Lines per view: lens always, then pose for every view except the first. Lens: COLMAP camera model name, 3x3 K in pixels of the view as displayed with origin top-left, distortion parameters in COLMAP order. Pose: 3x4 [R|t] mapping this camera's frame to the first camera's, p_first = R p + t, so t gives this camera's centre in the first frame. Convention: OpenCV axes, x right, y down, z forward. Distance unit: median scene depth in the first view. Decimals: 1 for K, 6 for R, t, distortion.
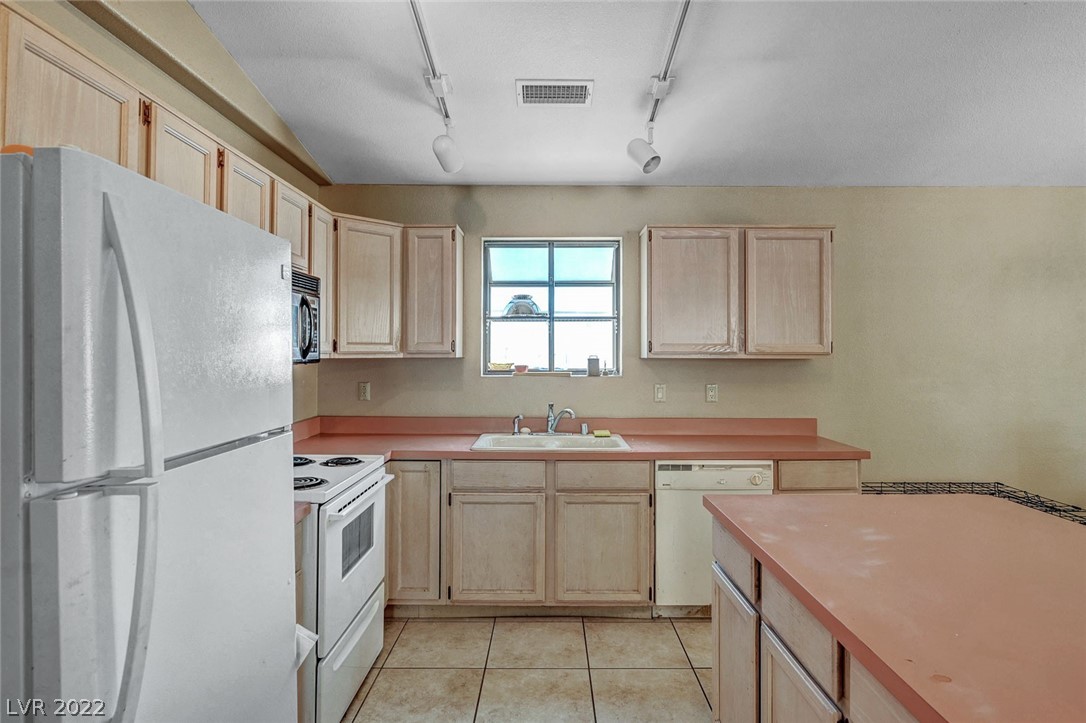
lens RADIAL K [[611.8, 0, 547.3], [0, 611.8, 345.0], [0, 0, 1]] dist [0.003916, 0.000423]
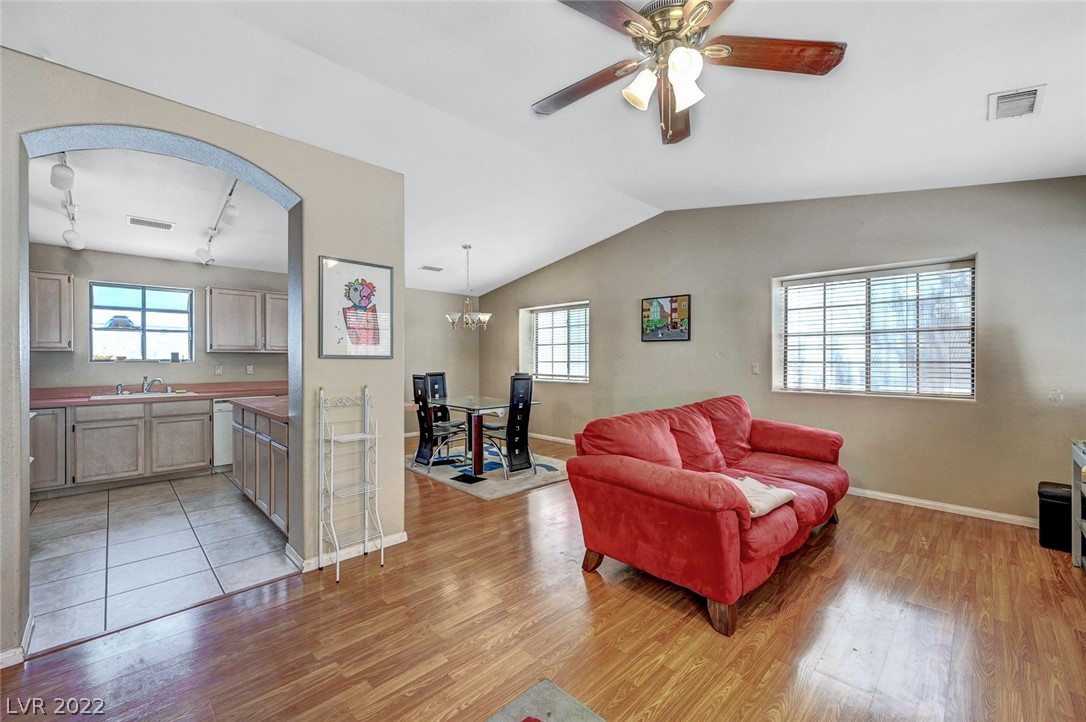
lens RADIAL K [[437.4, 0, 535.8], [0, 437.4, 359.3], [0, 0, 1]] dist [-0.001006, -0.000100]
pose [[0.717922, -0.004246, 0.696110, -0.071521], [-0.004219, 0.999936, 0.010450, 0.027186], [-0.696111, -0.010439, 0.717859, -0.820275]]
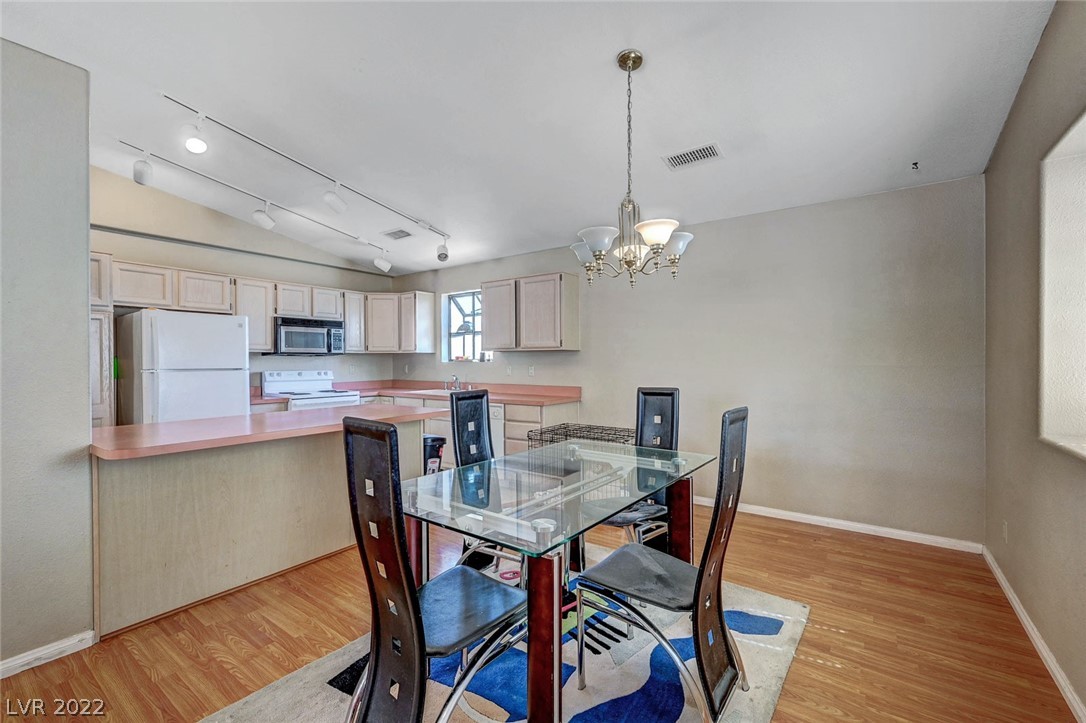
lens RADIAL K [[464.9, 0, 523.4], [0, 464.9, 362.1], [0, 0, 1]] dist [0.000199, 0.000062]
pose [[0.800530, -0.003659, -0.599282, 1.192968], [0.014921, 0.999793, 0.013826, 0.038396], [0.599107, -0.020010, 0.800419, -0.096478]]
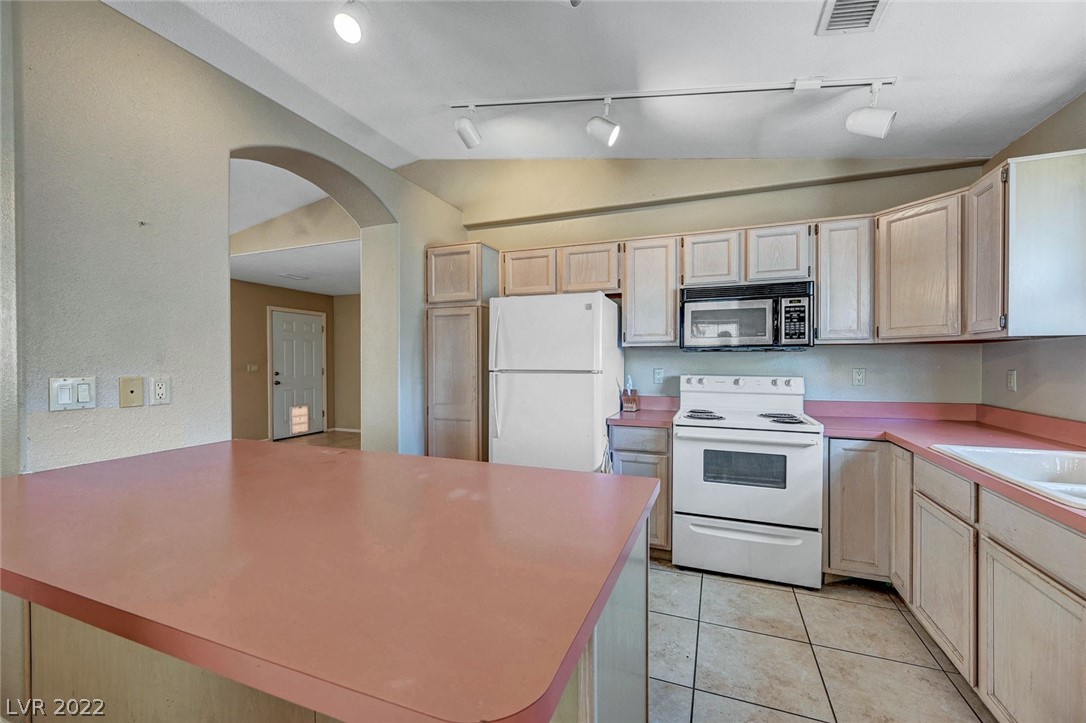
lens RADIAL K [[434.7, 0, 560.8], [0, 434.7, 364.8], [0, 0, 1]] dist [-0.000260, 0.000030]
pose [[-0.342620, 0.004597, -0.939463, 0.572014], [0.013757, 0.999905, -0.000124, 0.050566], [0.939373, -0.012966, -0.342650, 0.696320]]
